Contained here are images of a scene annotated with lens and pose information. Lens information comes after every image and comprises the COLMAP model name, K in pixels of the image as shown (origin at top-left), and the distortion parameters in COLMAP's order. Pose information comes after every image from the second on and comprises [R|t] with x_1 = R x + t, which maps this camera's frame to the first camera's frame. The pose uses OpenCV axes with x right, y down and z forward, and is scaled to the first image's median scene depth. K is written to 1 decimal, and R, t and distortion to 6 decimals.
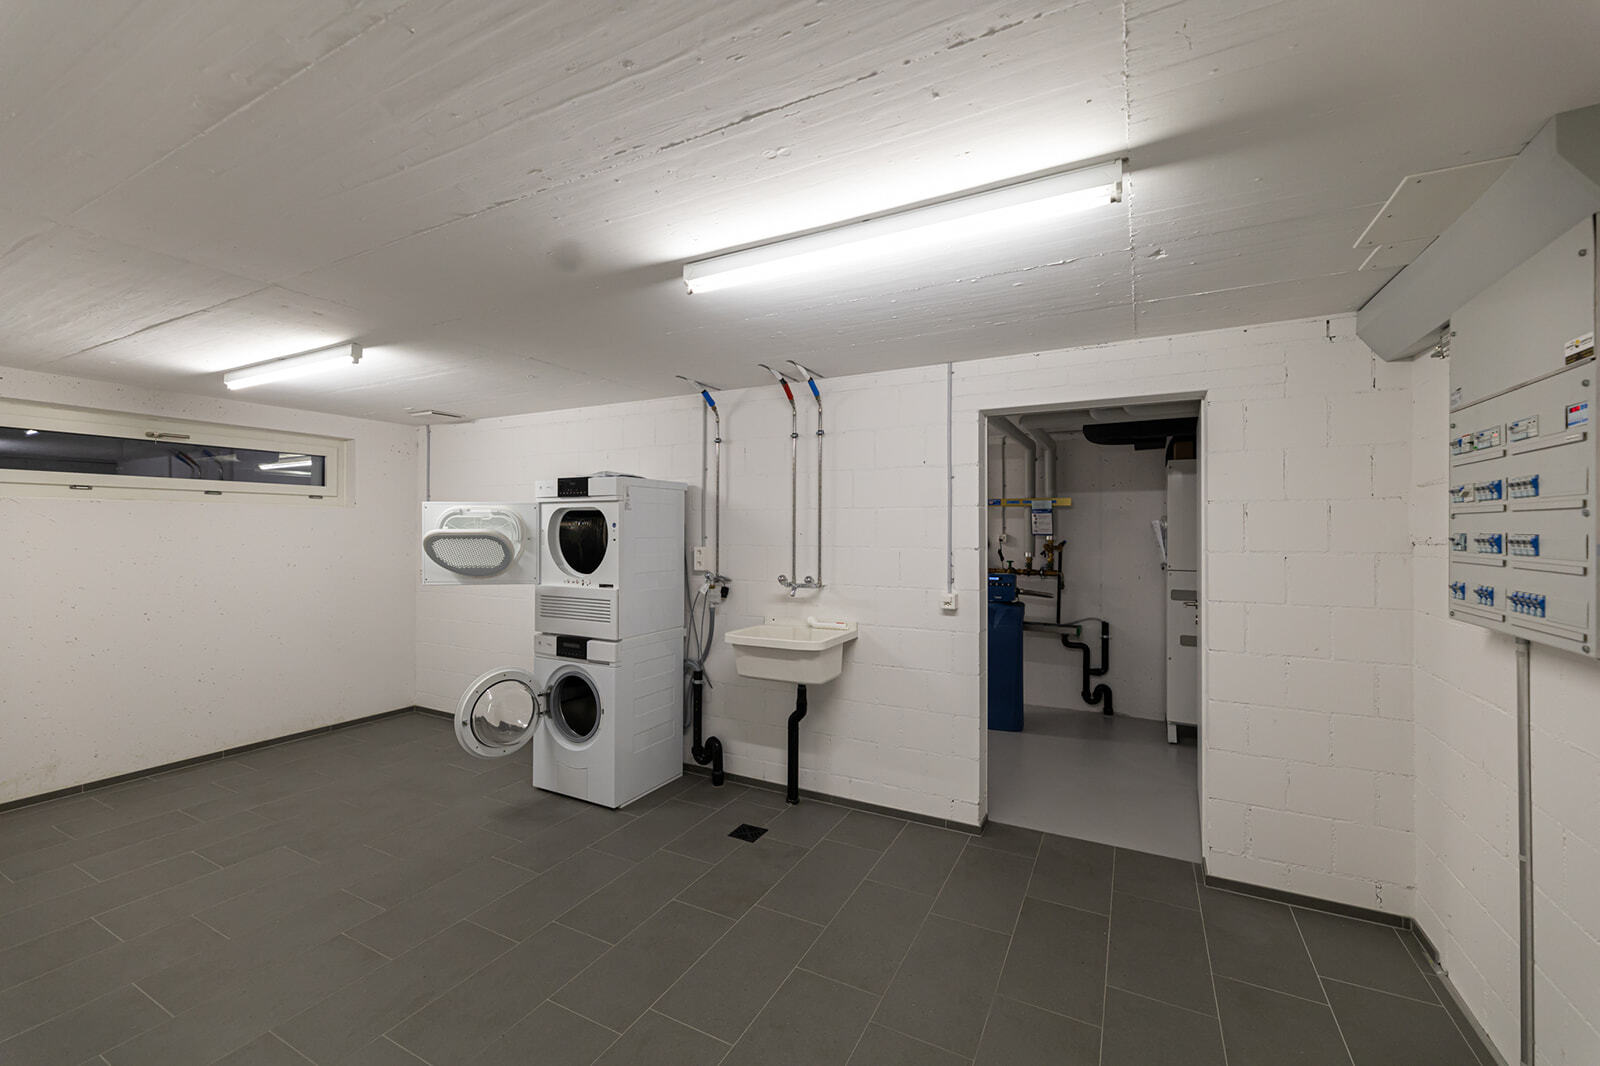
lens RADIAL K [[646.3, 0, 802.2], [0, 646.3, 524.4], [0, 0, 1]] dist [0.001405, -0.000744]
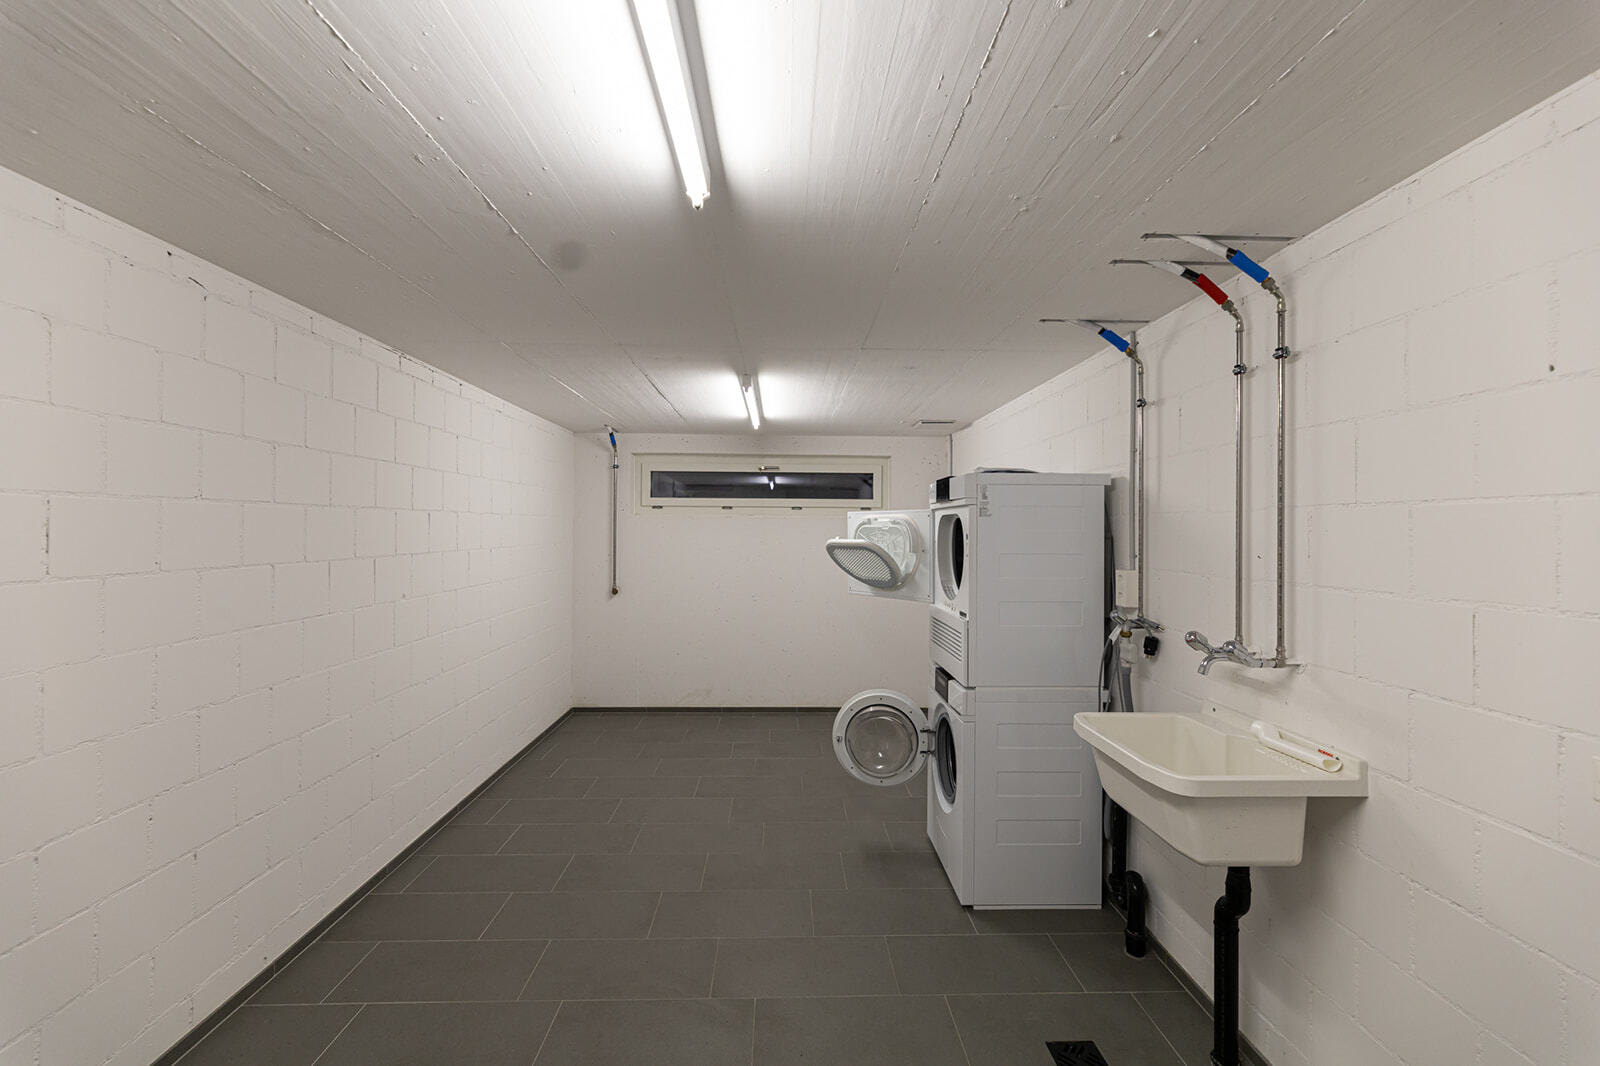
lens RADIAL K [[646.3, 0, 797.8], [0, 646.3, 525.6], [0, 0, 1]] dist [0.001405, -0.000744]
pose [[0.483658, -0.005097, -0.875242, 0.284006], [0.001396, 0.999986, -0.005052, -0.008495], [0.875256, 0.001222, 0.483658, 0.445481]]
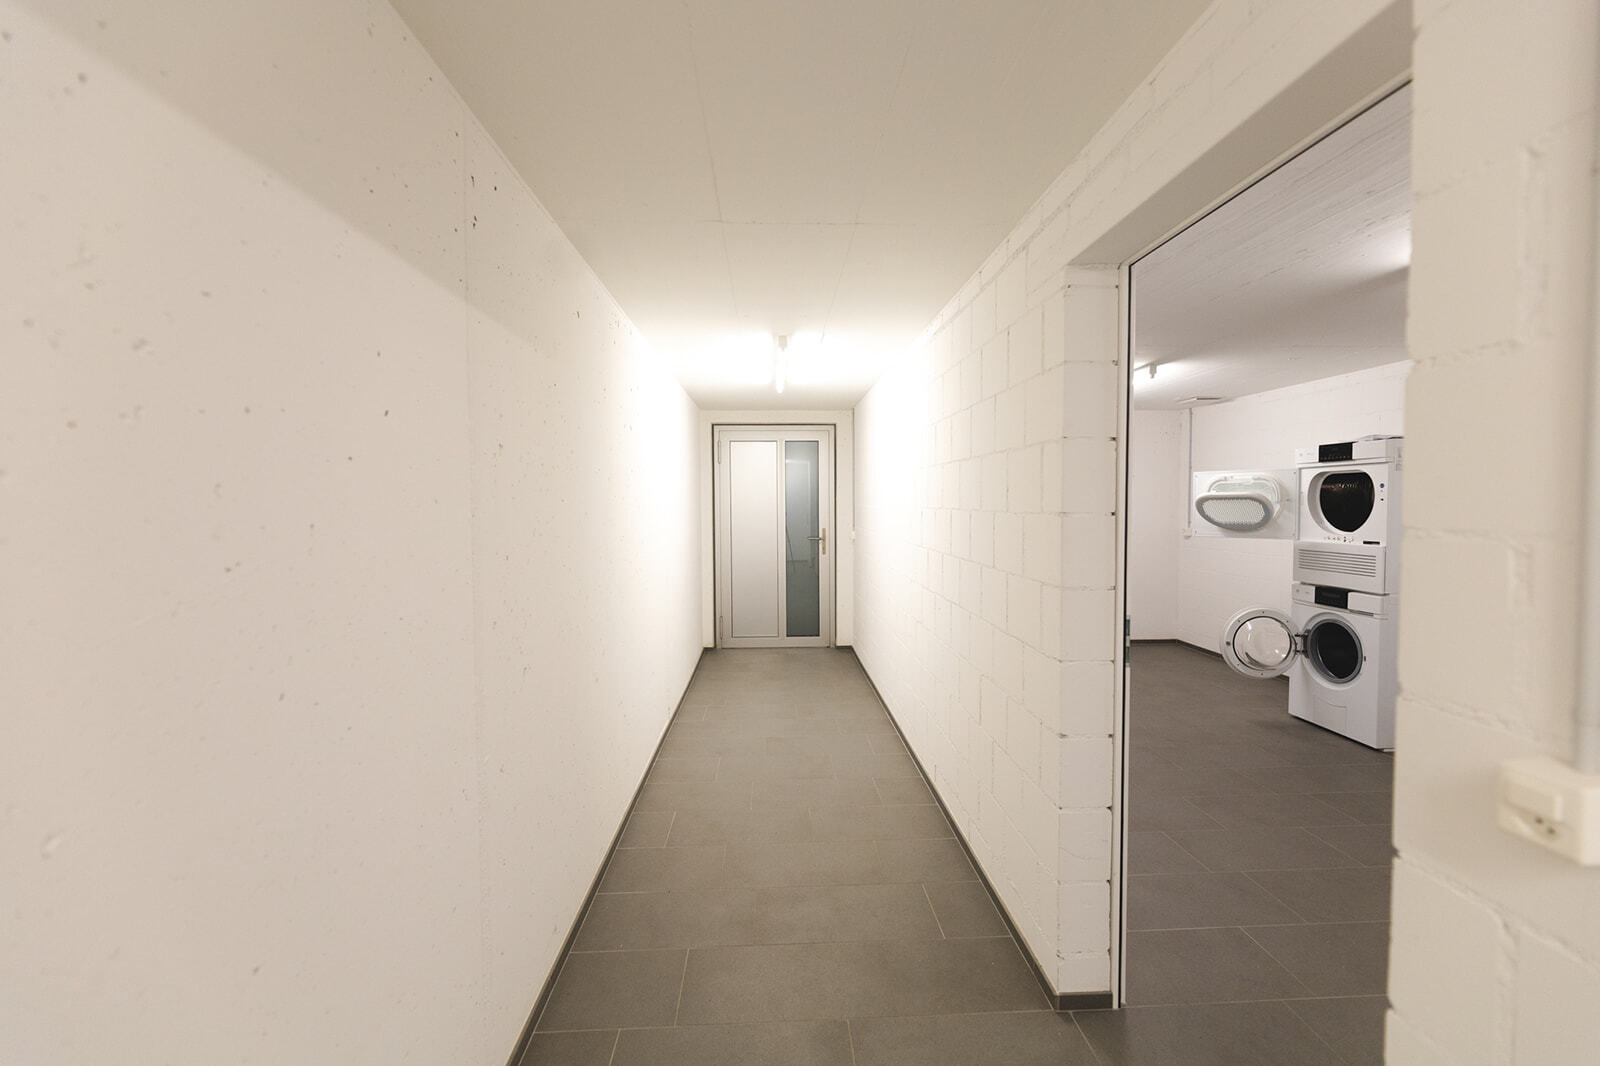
lens RADIAL K [[646.3, 0, 798.4], [0, 646.3, 527.7], [0, 0, 1]] dist [0.001405, -0.000744]
pose [[0.503973, 0.027829, -0.863271, 0.141026], [0.013354, 0.999110, 0.040003, 0.014555], [0.863616, -0.031688, 0.503153, -0.354351]]
